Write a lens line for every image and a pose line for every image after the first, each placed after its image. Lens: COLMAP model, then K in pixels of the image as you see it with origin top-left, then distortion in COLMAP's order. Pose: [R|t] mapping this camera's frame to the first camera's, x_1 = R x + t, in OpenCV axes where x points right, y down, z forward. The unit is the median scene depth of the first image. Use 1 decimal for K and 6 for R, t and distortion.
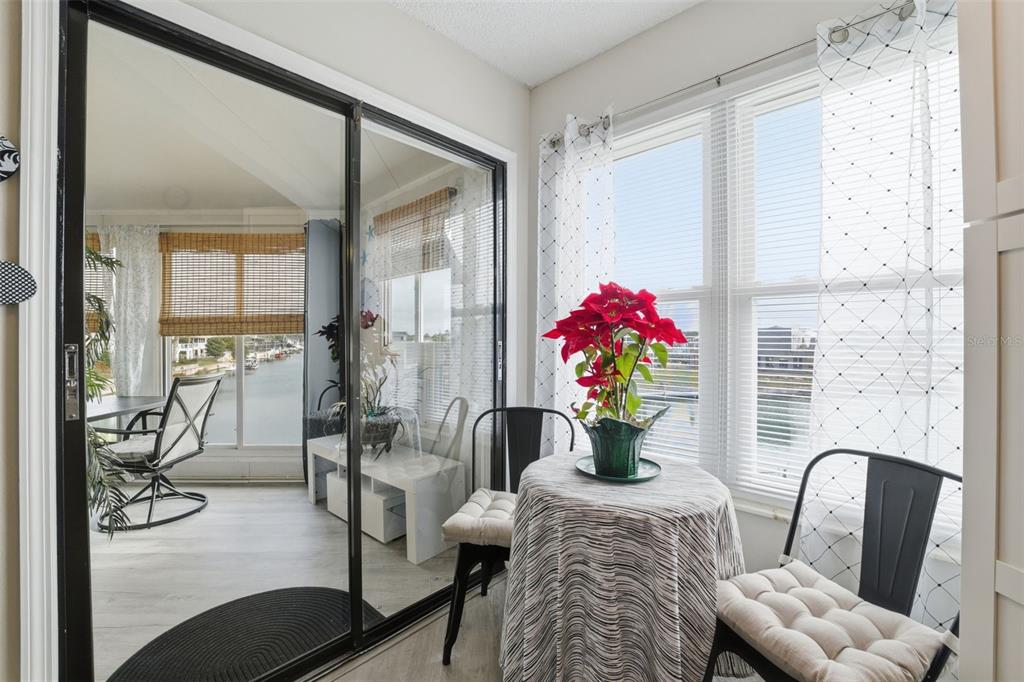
lens RADIAL K [[423.5, 0, 513.0], [0, 423.5, 342.1], [0, 0, 1]] dist [-0.026420, 0.000266]
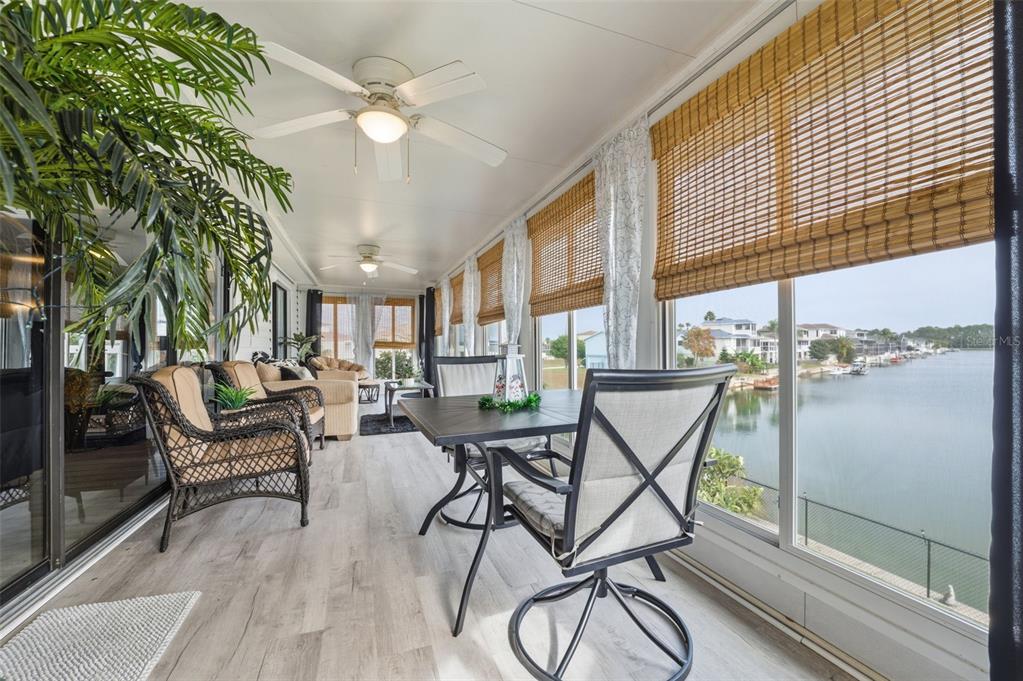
lens RADIAL K [[423.1, 0, 512.5], [0, 423.1, 341.6], [0, 0, 1]] dist [-0.026420, 0.000266]
pose [[0.310325, -0.013921, -0.950528, -0.349800], [0.005337, 0.999903, -0.012901, 0.050140], [0.950615, -0.001070, 0.310370, 0.629826]]
